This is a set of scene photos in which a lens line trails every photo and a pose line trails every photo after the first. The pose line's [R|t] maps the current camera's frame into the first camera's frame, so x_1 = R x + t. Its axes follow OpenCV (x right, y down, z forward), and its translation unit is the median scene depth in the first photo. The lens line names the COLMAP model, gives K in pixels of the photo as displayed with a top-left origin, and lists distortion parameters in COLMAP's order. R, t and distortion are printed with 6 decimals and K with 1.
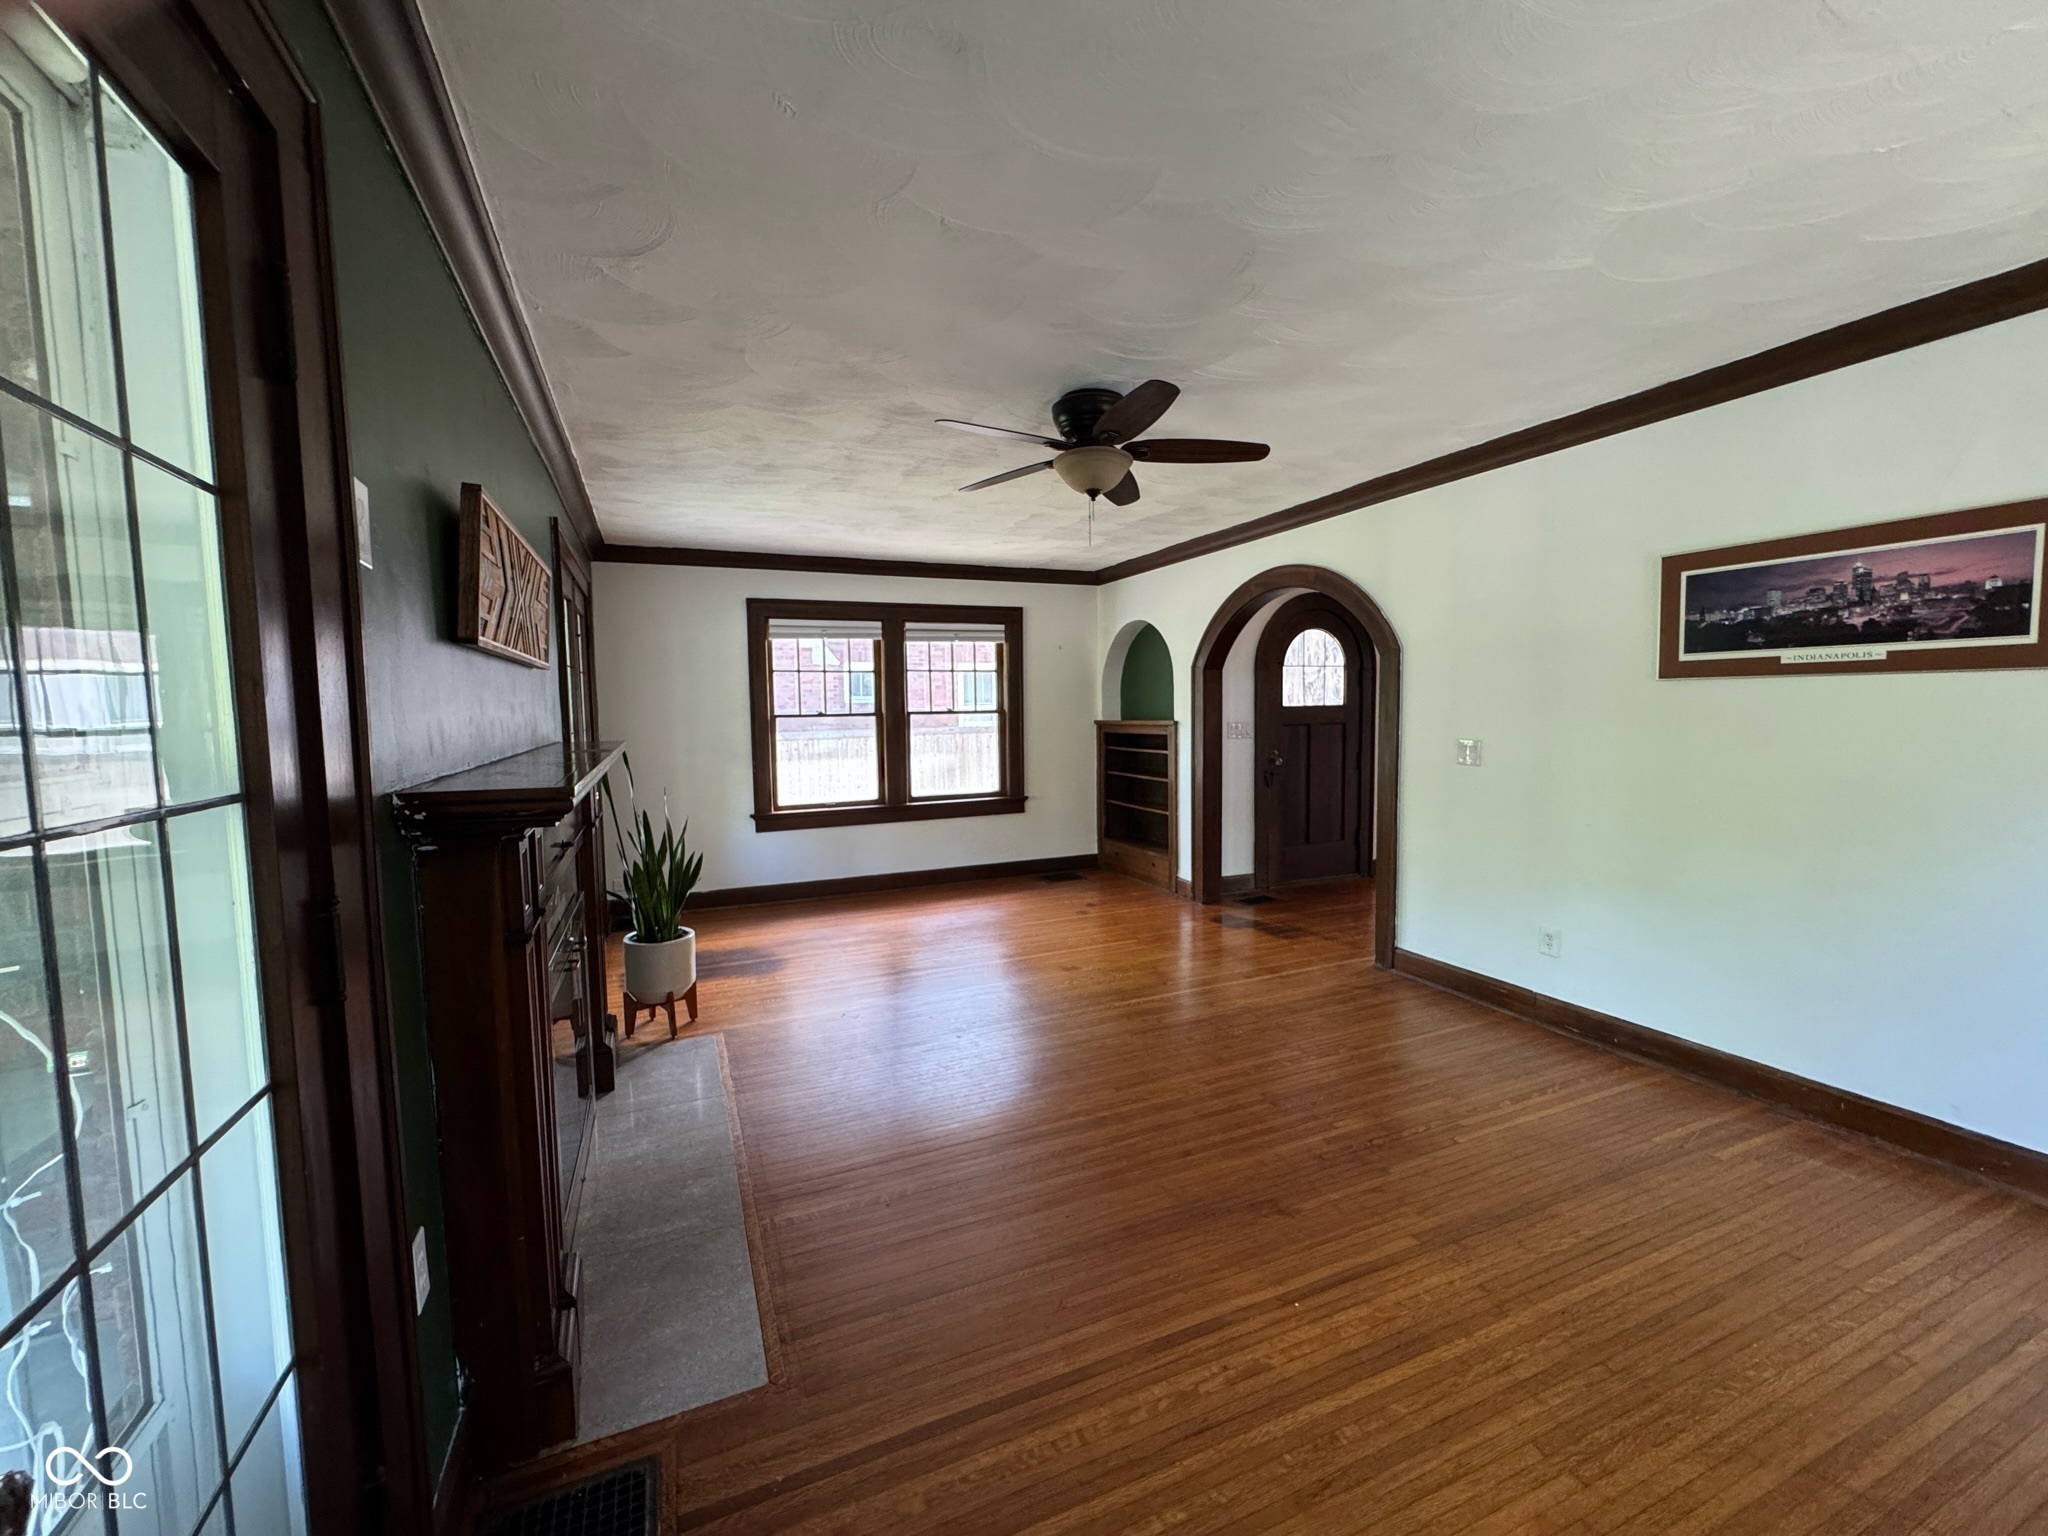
lens RADIAL K [[825.2, 0, 1019.3], [0, 825.2, 767.9], [0, 0, 1]] dist [0.001997, 0.000020]
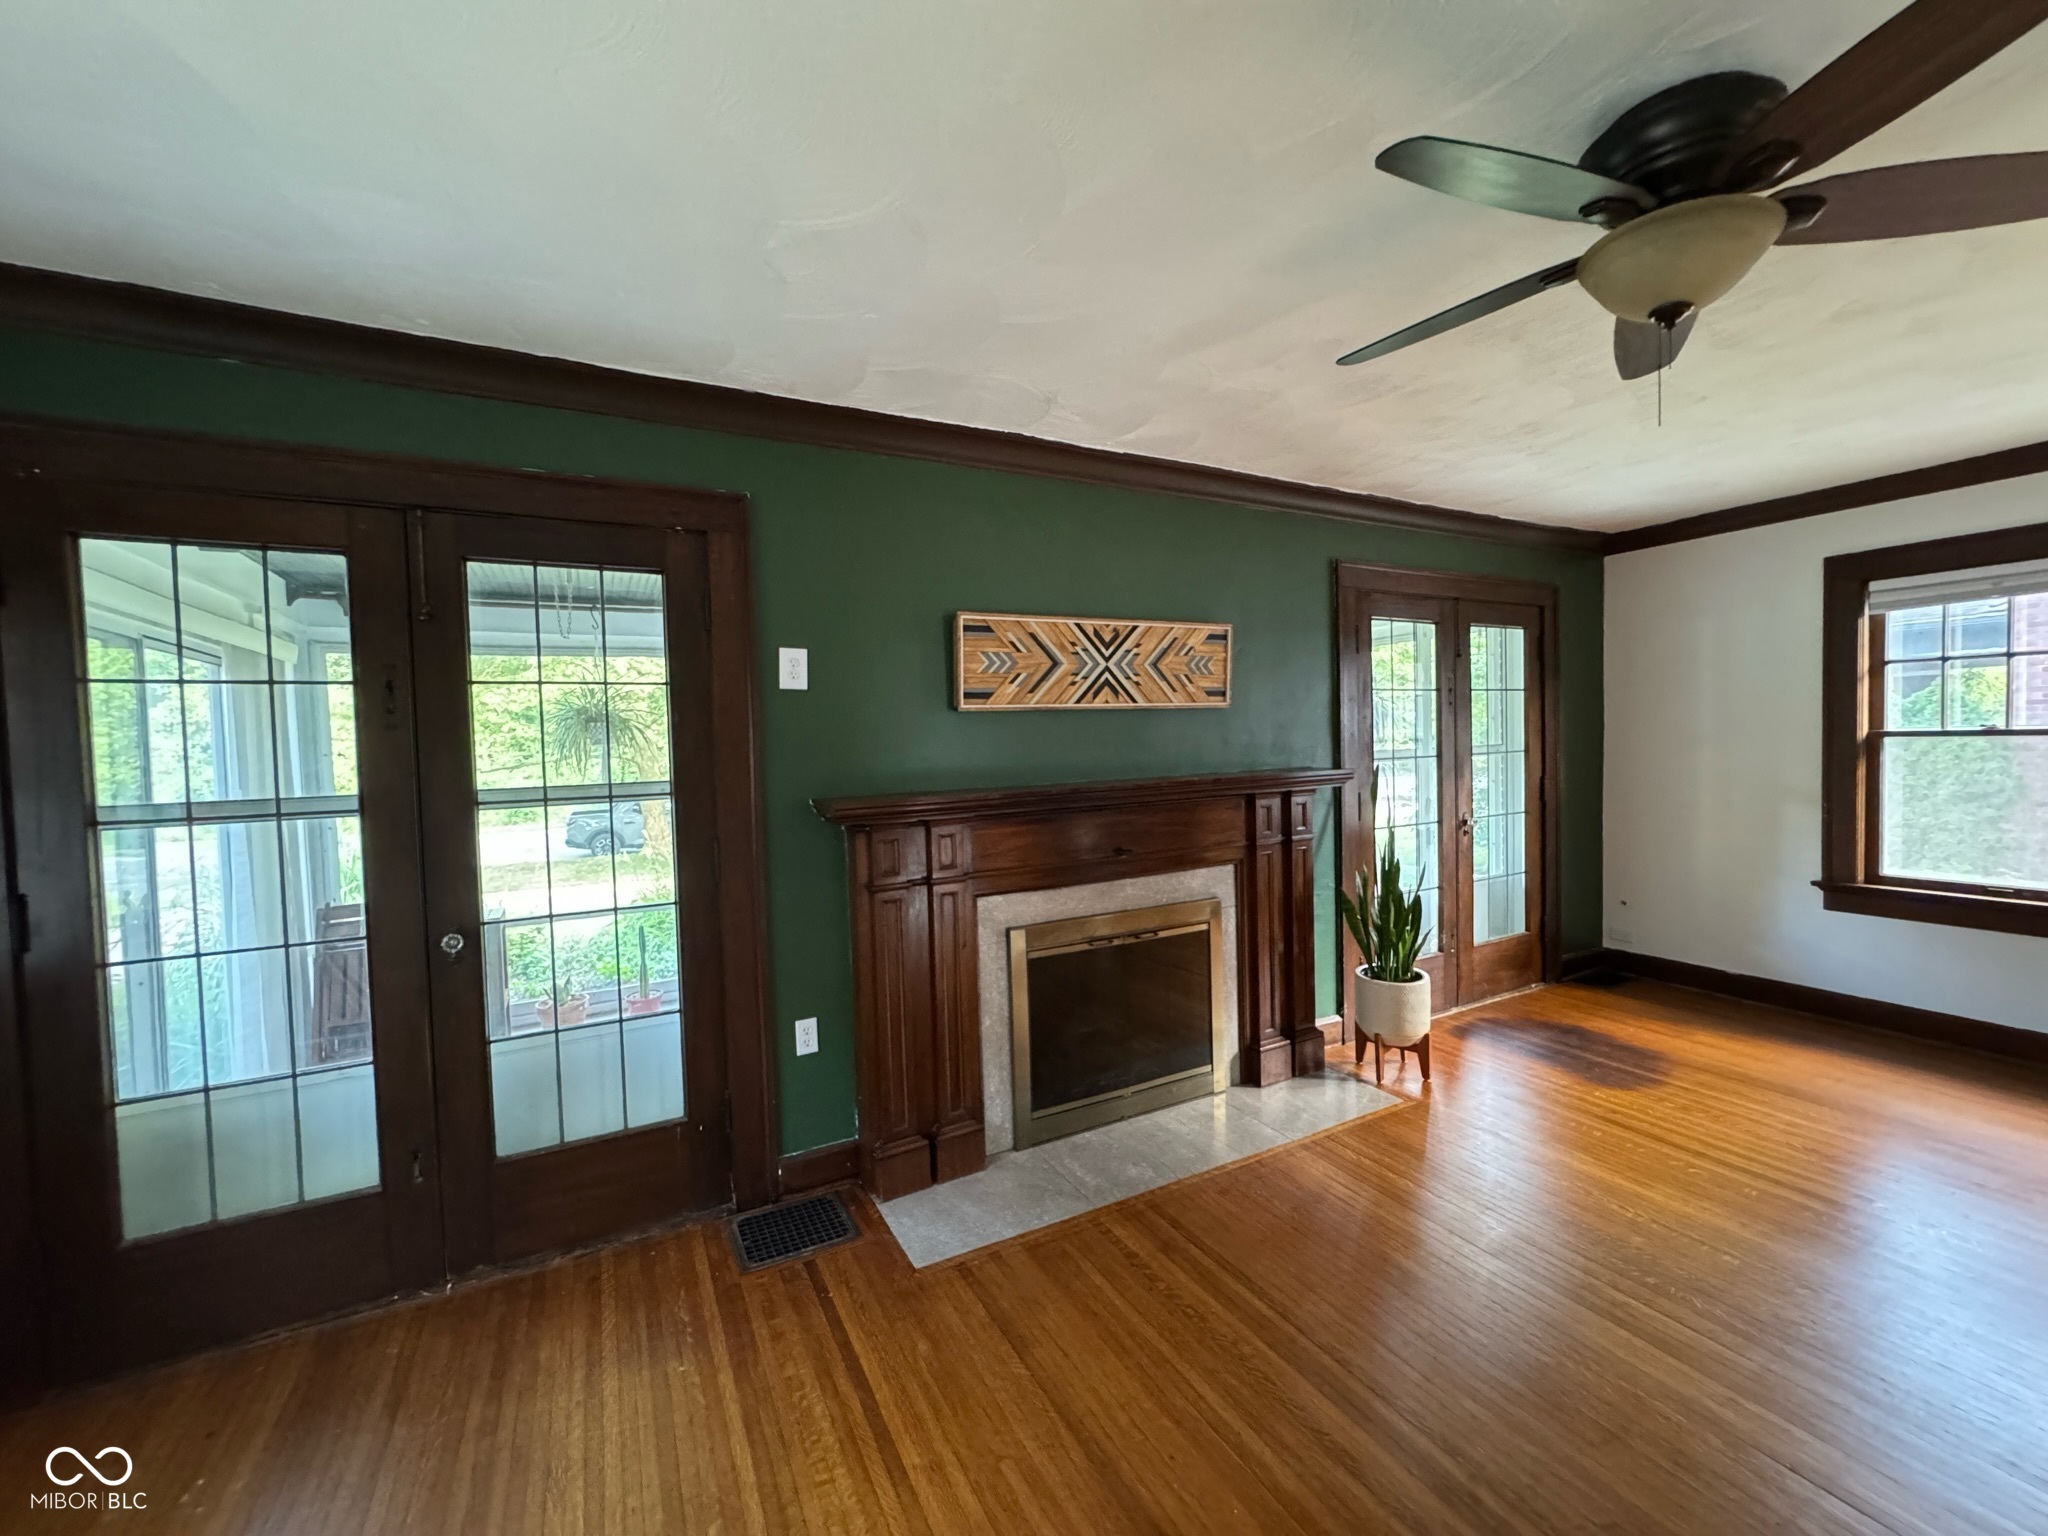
lens RADIAL K [[820.1, 0, 1021.2], [0, 820.1, 767.6], [0, 0, 1]] dist [-0.003700, 0.000906]
pose [[0.073990, 0.049277, -0.996041, 0.488629], [-0.047496, 0.997819, 0.045837, -0.060697], [0.996127, 0.043917, 0.076169, 0.519403]]
